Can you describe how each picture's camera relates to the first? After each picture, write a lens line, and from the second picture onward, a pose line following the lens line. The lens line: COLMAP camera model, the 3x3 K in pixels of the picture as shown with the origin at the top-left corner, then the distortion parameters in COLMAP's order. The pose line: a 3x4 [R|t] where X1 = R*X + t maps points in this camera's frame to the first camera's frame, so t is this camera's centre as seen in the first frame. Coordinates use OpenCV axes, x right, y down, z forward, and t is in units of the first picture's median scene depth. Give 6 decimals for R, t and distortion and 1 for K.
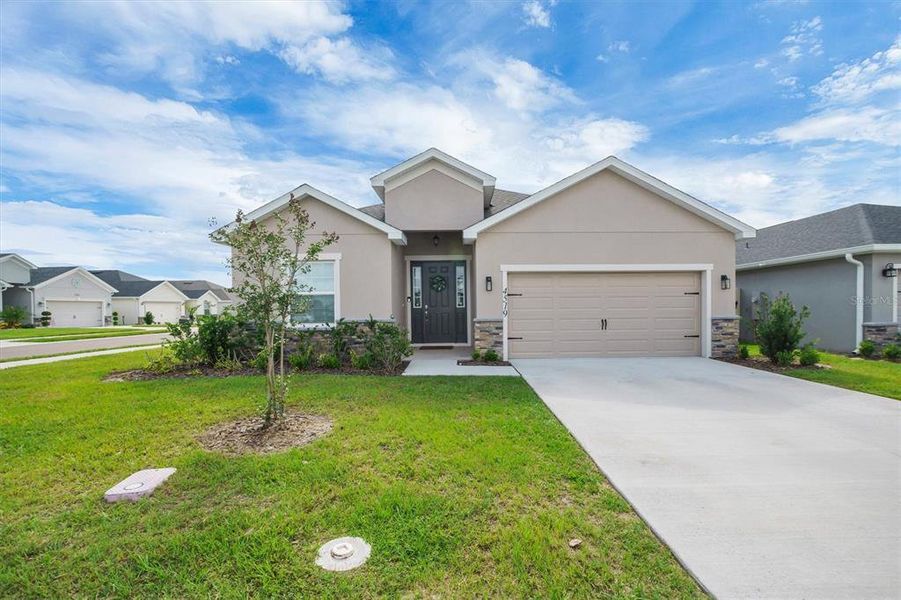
lens RADIAL K [[406.4, 0, 451.3], [0, 406.4, 306.2], [0, 0, 1]] dist [0.002300, 0.000088]
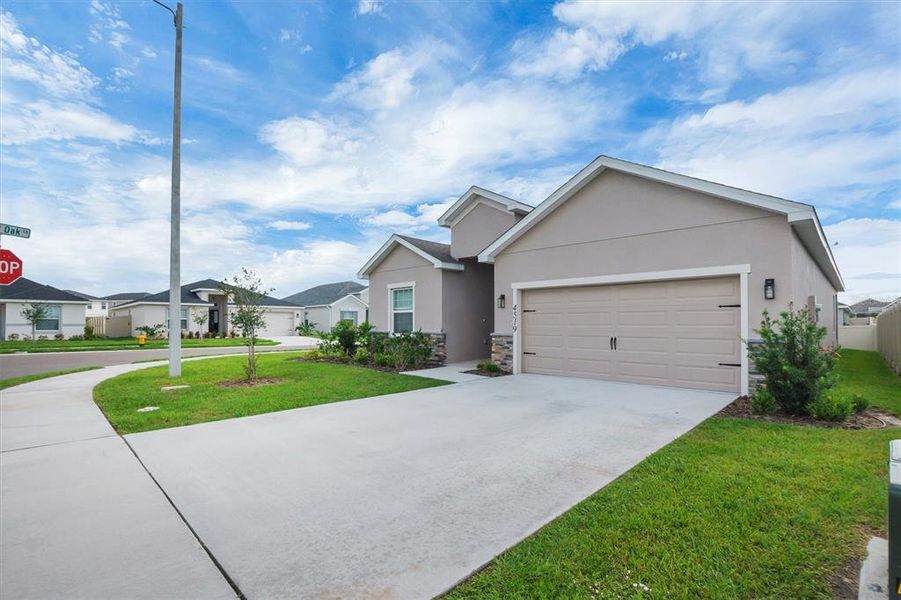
lens RADIAL K [[406.4, 0, 449.5], [0, 406.4, 306.5], [0, 0, 1]] dist [0.002300, 0.000088]
pose [[0.716466, -0.021109, -0.697303, 0.748275], [0.002171, 0.999605, -0.028030, -0.011115], [0.697619, 0.018569, 0.716228, 0.124561]]
